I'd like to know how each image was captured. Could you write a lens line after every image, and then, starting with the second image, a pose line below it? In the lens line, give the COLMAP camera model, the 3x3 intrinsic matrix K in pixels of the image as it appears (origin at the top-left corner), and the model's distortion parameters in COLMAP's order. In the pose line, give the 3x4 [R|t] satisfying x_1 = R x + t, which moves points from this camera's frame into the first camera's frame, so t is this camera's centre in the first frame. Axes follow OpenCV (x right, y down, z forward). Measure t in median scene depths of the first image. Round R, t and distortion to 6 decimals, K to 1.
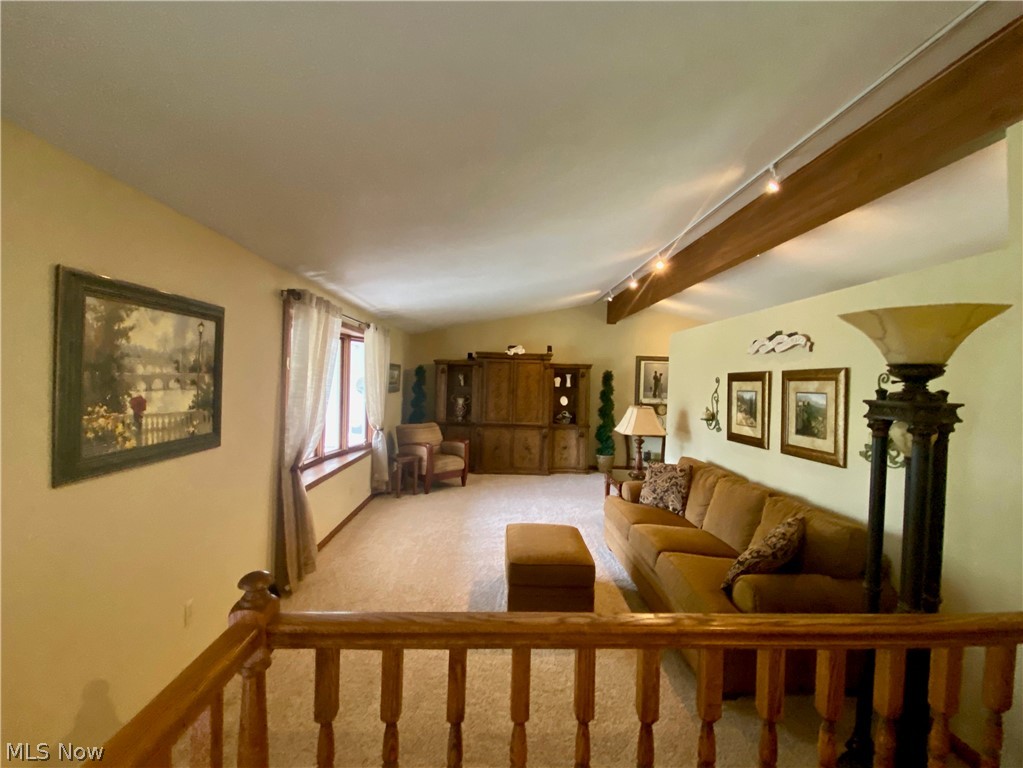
lens RADIAL K [[412.0, 0, 510.3], [0, 412.0, 384.9], [0, 0, 1]] dist [0.000021, -0.000002]
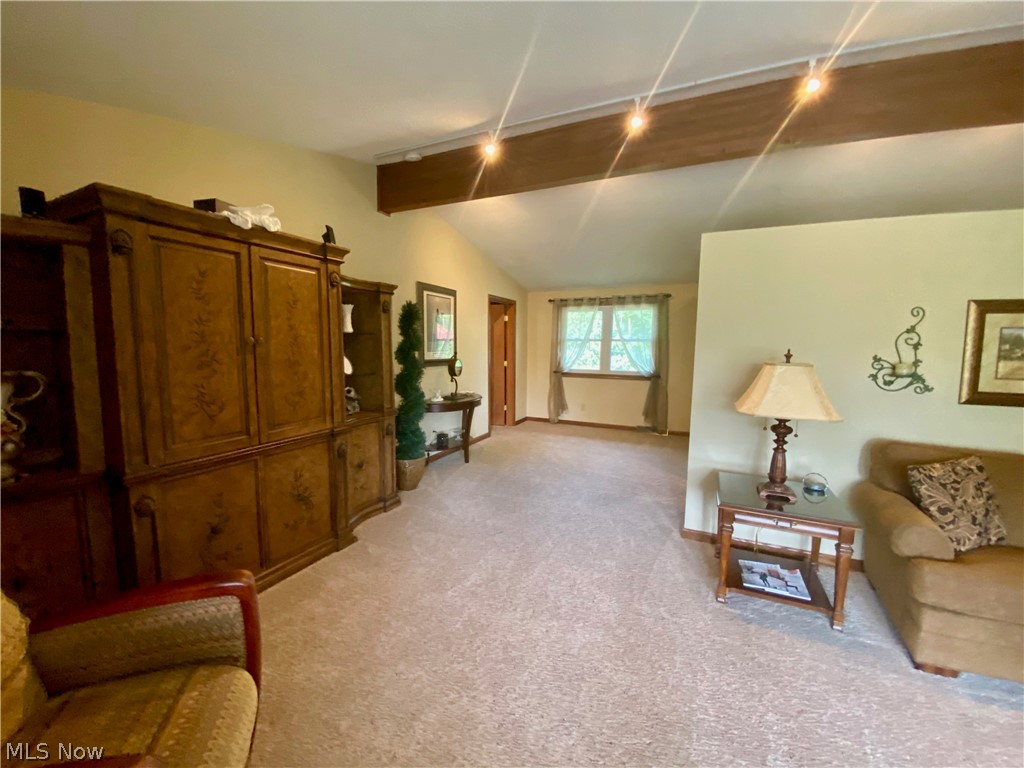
lens RADIAL K [[413.4, 0, 513.6], [0, 413.4, 384.1], [0, 0, 1]] dist [0.001270, -0.000020]
pose [[0.461787, -0.108066, 0.880383, -0.189126], [0.008768, 0.993058, 0.117298, 0.009387], [-0.886947, -0.046448, 0.459529, 0.664090]]
